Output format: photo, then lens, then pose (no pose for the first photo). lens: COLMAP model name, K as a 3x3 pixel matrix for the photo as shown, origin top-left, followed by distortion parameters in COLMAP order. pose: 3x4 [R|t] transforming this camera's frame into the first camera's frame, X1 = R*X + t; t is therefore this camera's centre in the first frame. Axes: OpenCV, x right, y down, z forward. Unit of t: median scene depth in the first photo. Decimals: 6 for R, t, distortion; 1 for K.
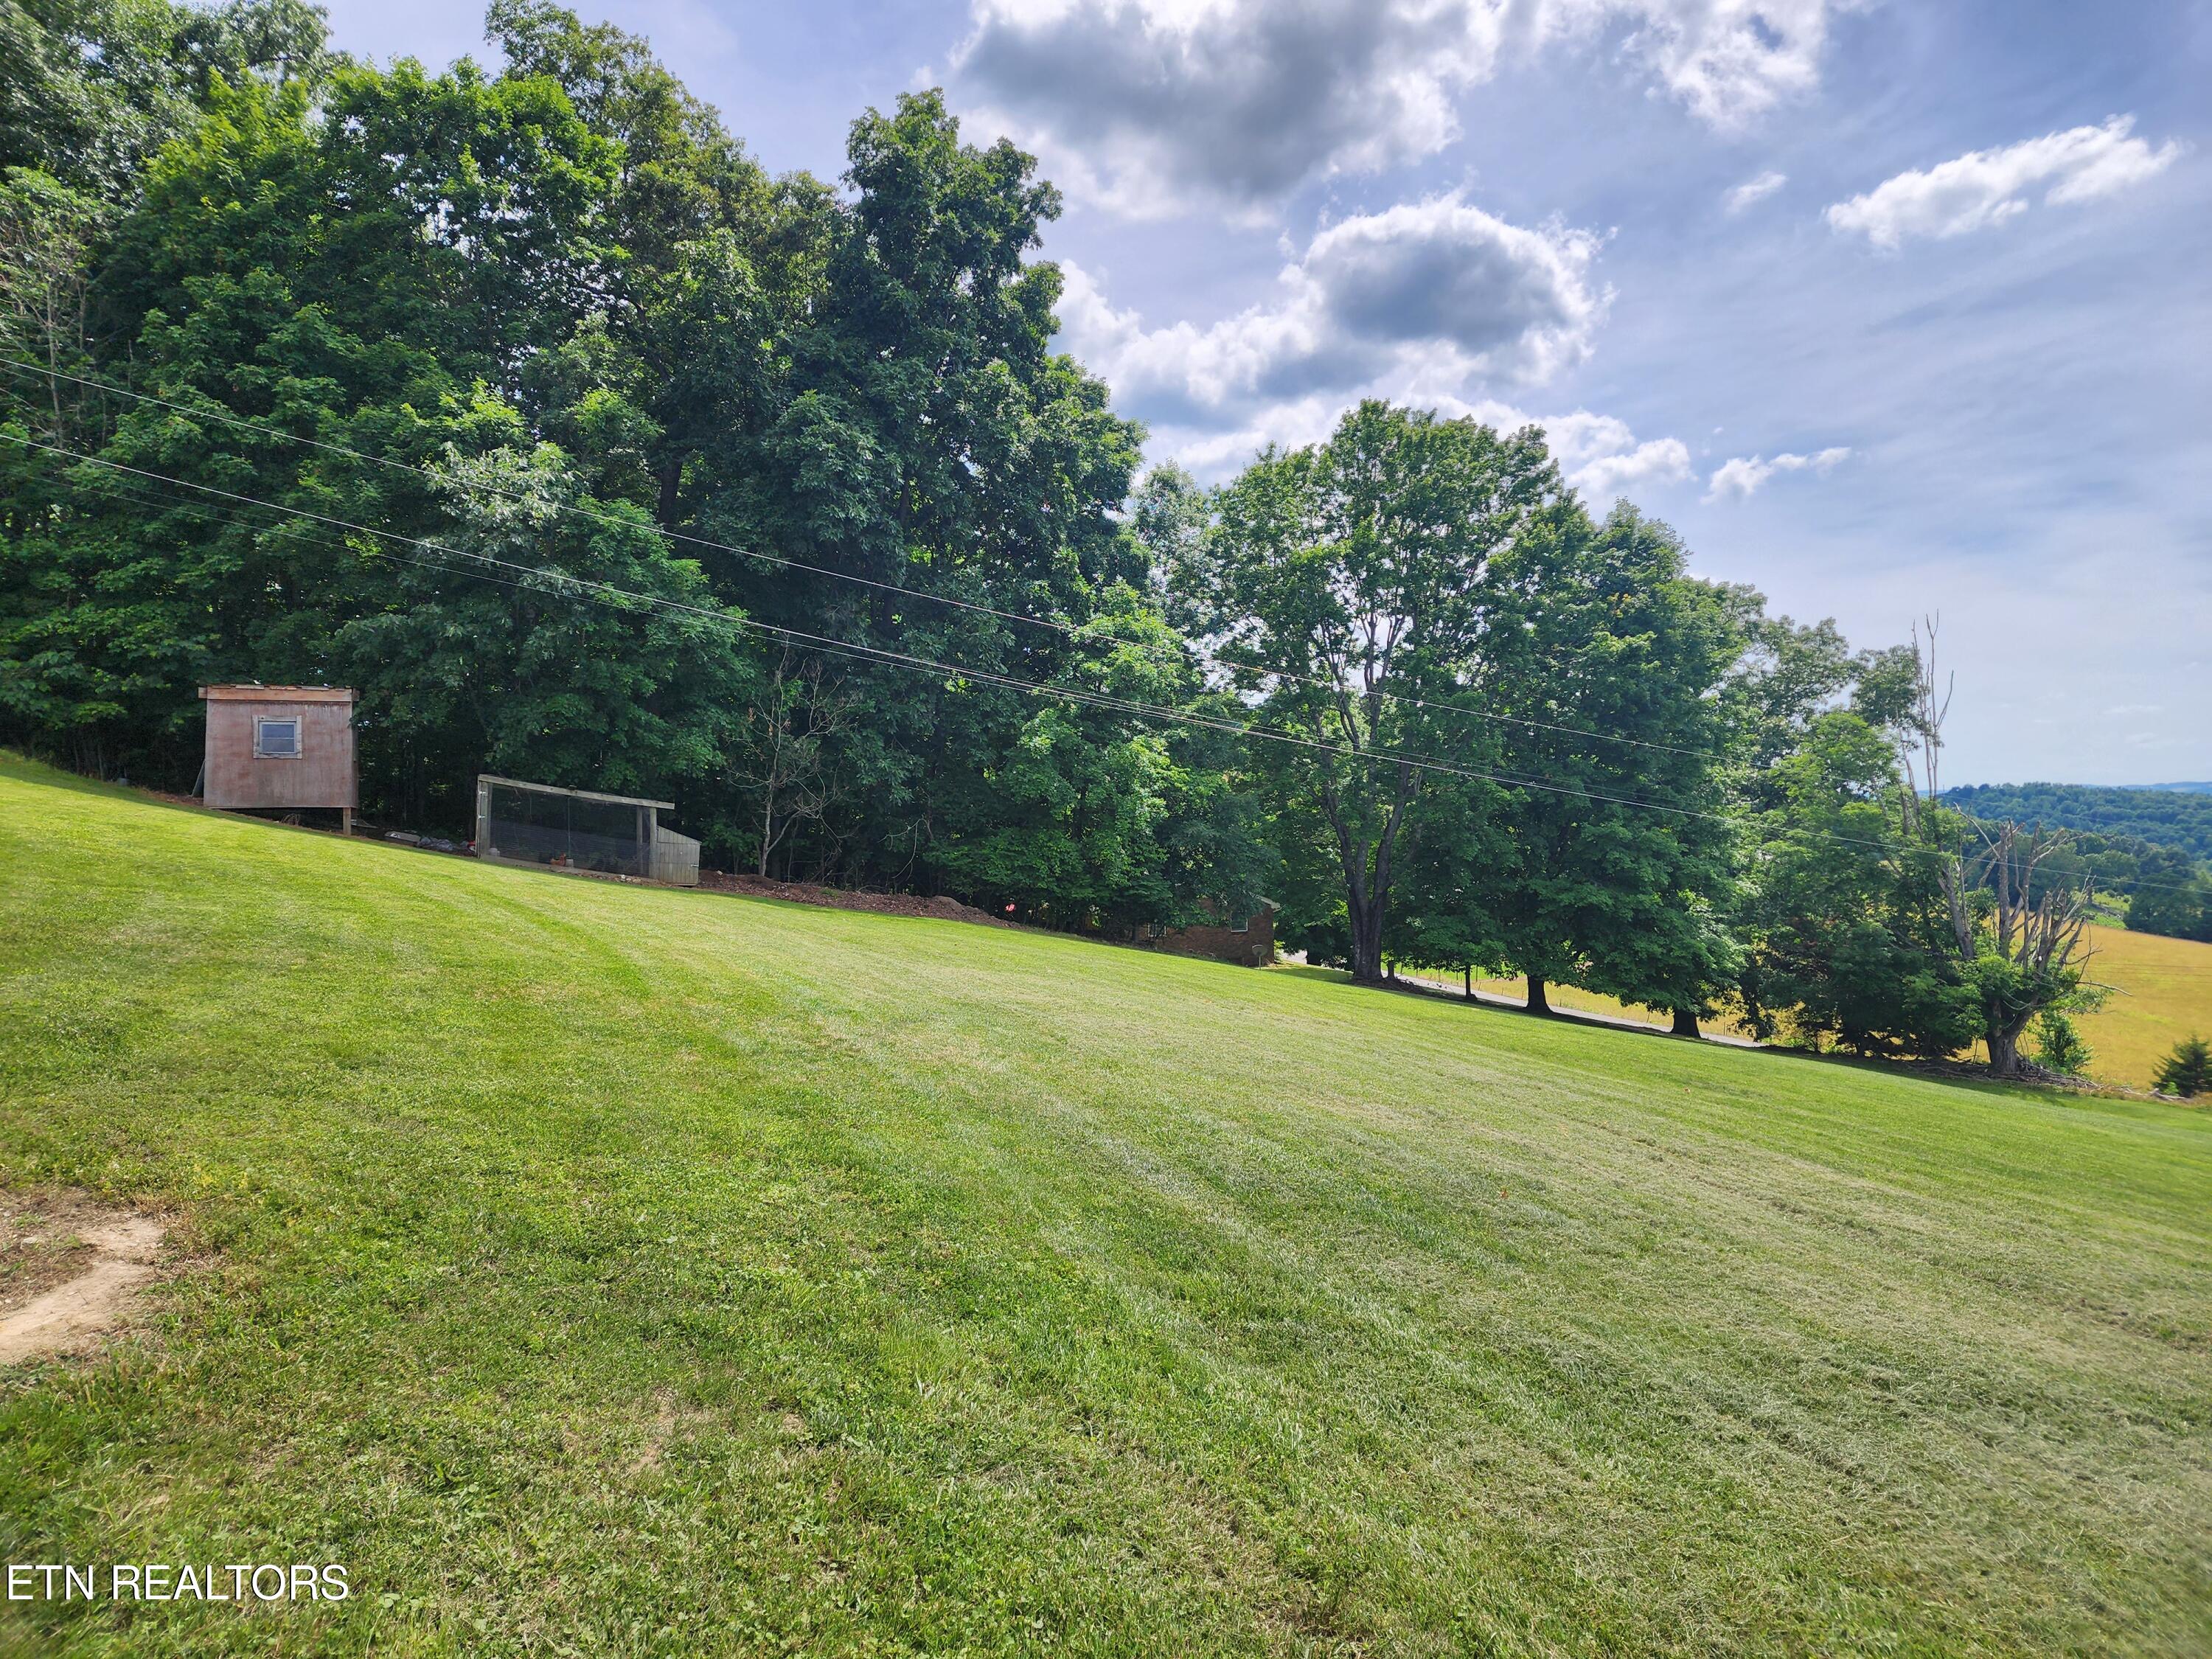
lens RADIAL K [[1486.9, 0, 1112.4], [0, 1486.9, 820.3], [0, 0, 1]] dist [0.074211, -0.058594]
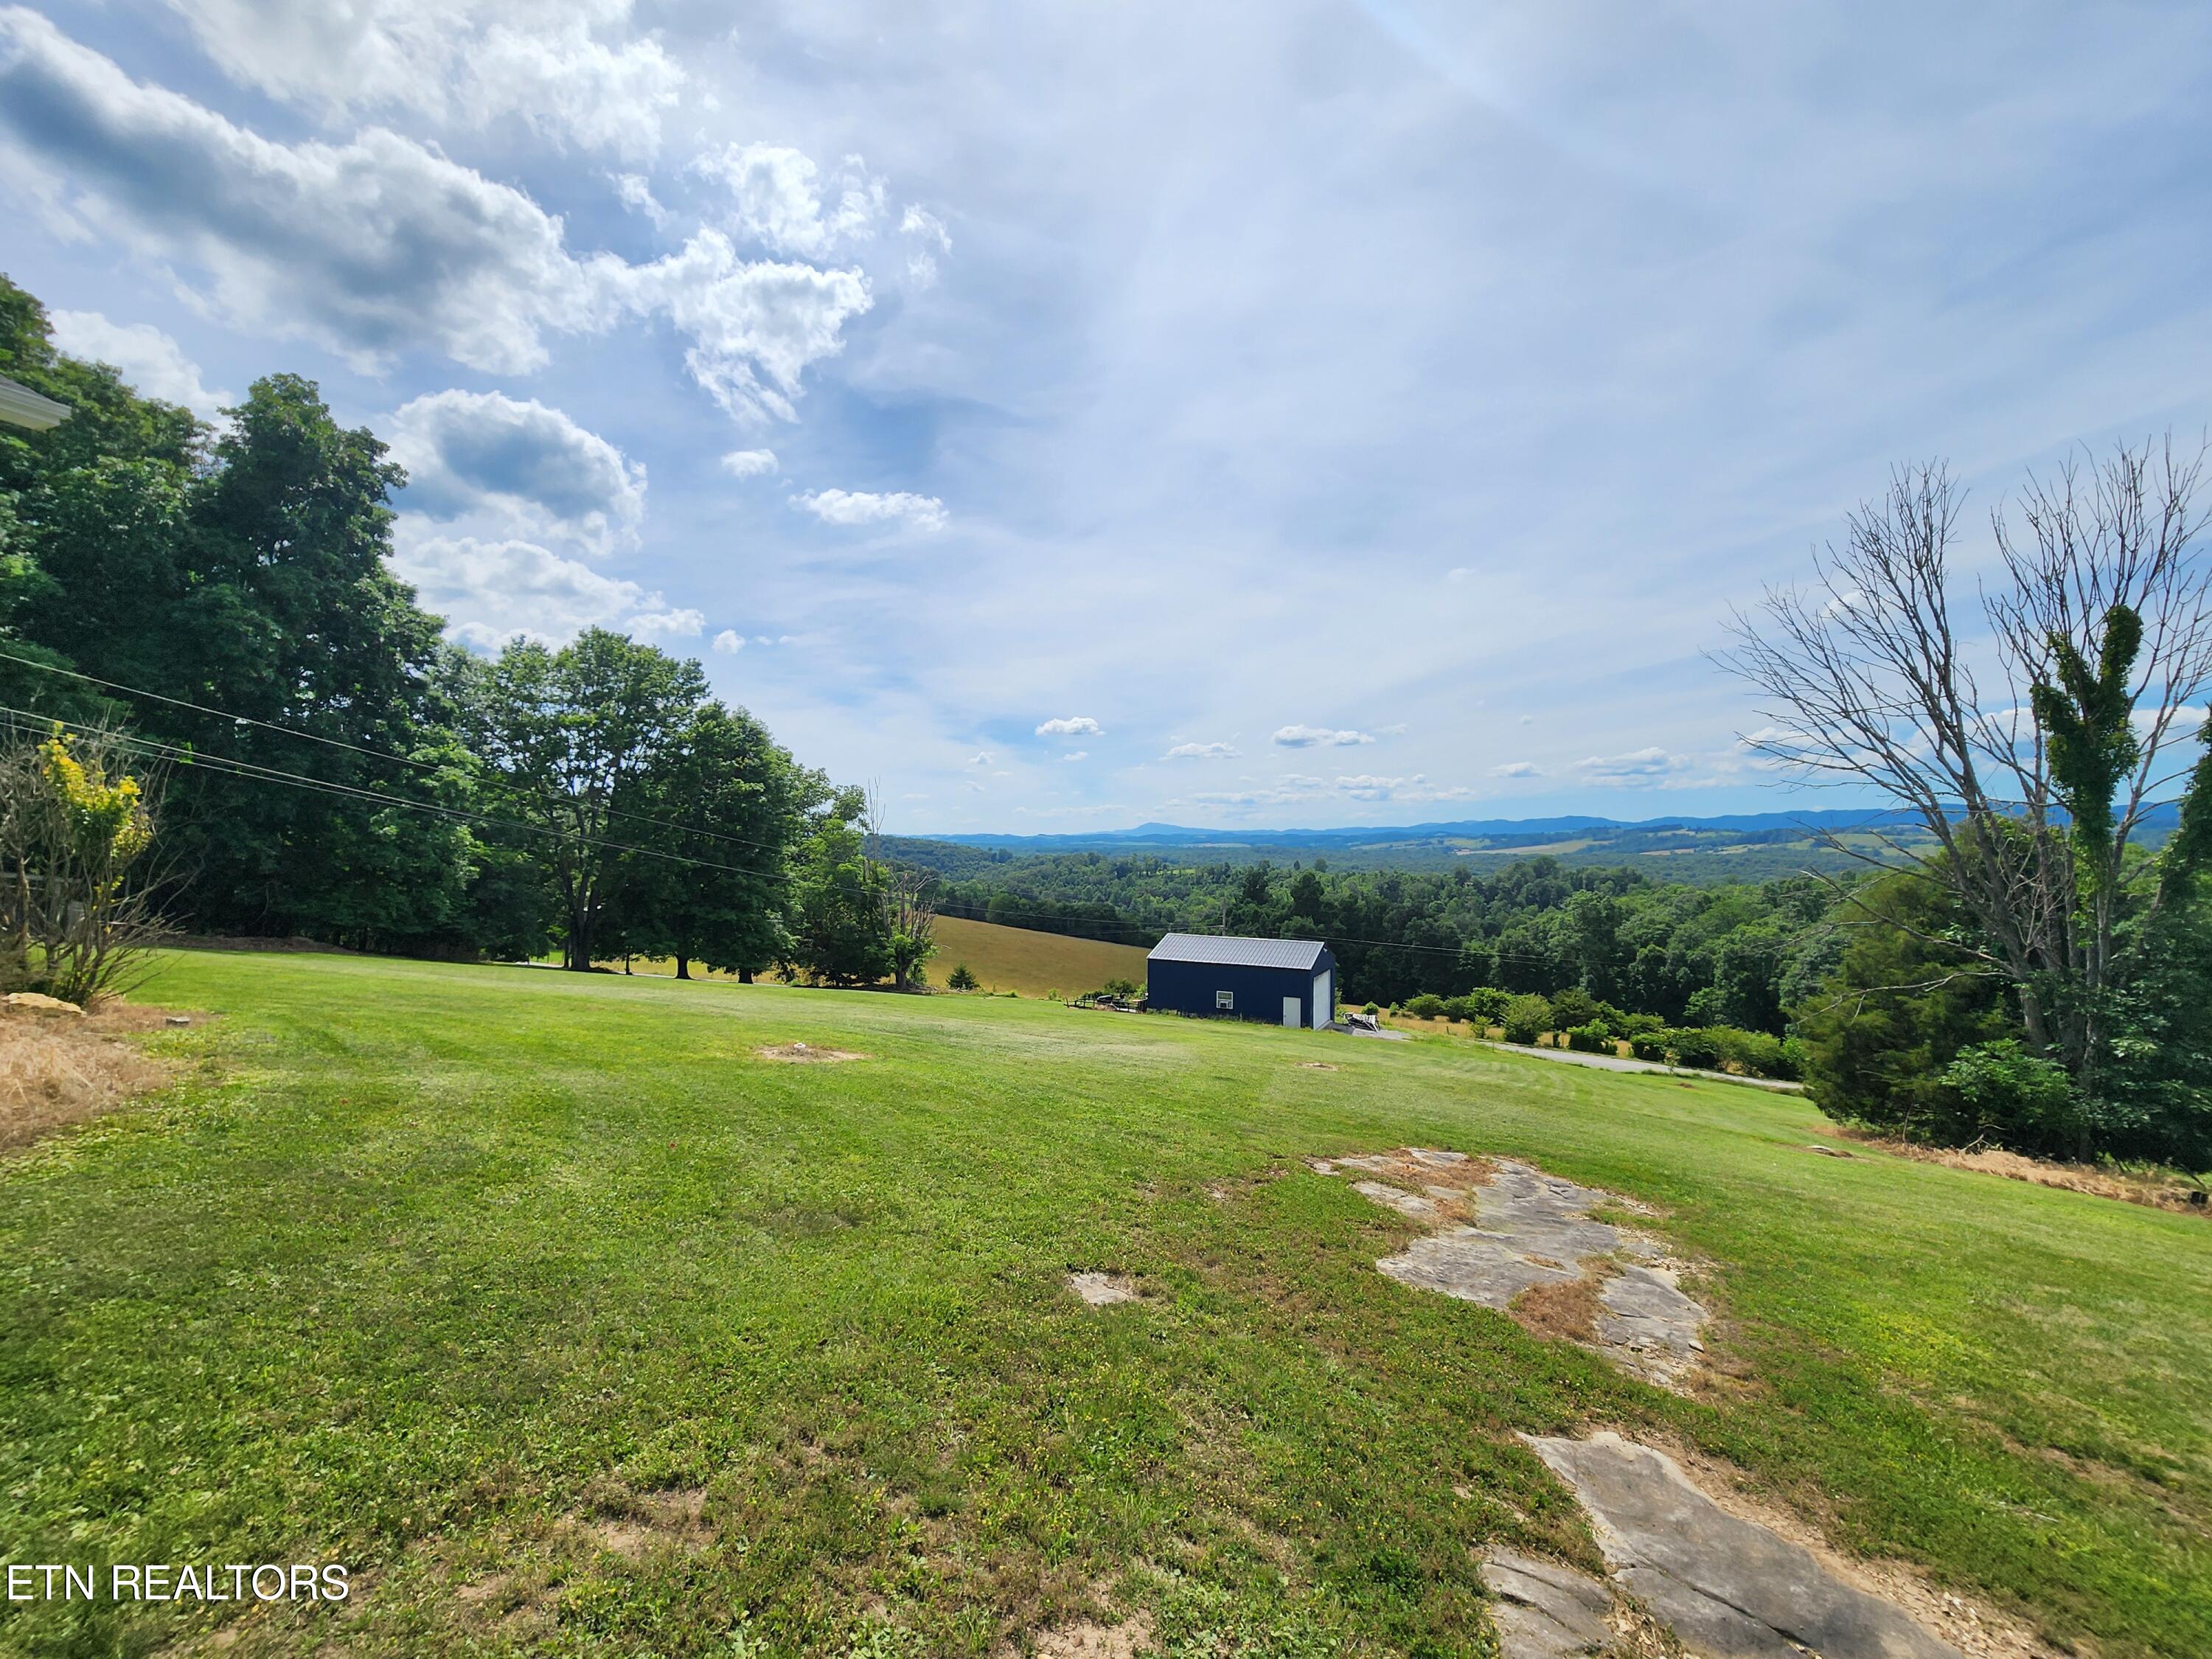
lens RADIAL K [[910.9, 0, 1100.7], [0, 910.9, 837.6], [0, 0, 1]] dist [-0.001865, 0.000084]
pose [[0.696234, 0.025659, 0.717357, -0.174795], [-0.019777, 0.999667, -0.016562, -0.037420], [-0.717543, -0.002656, 0.696509, -0.139767]]
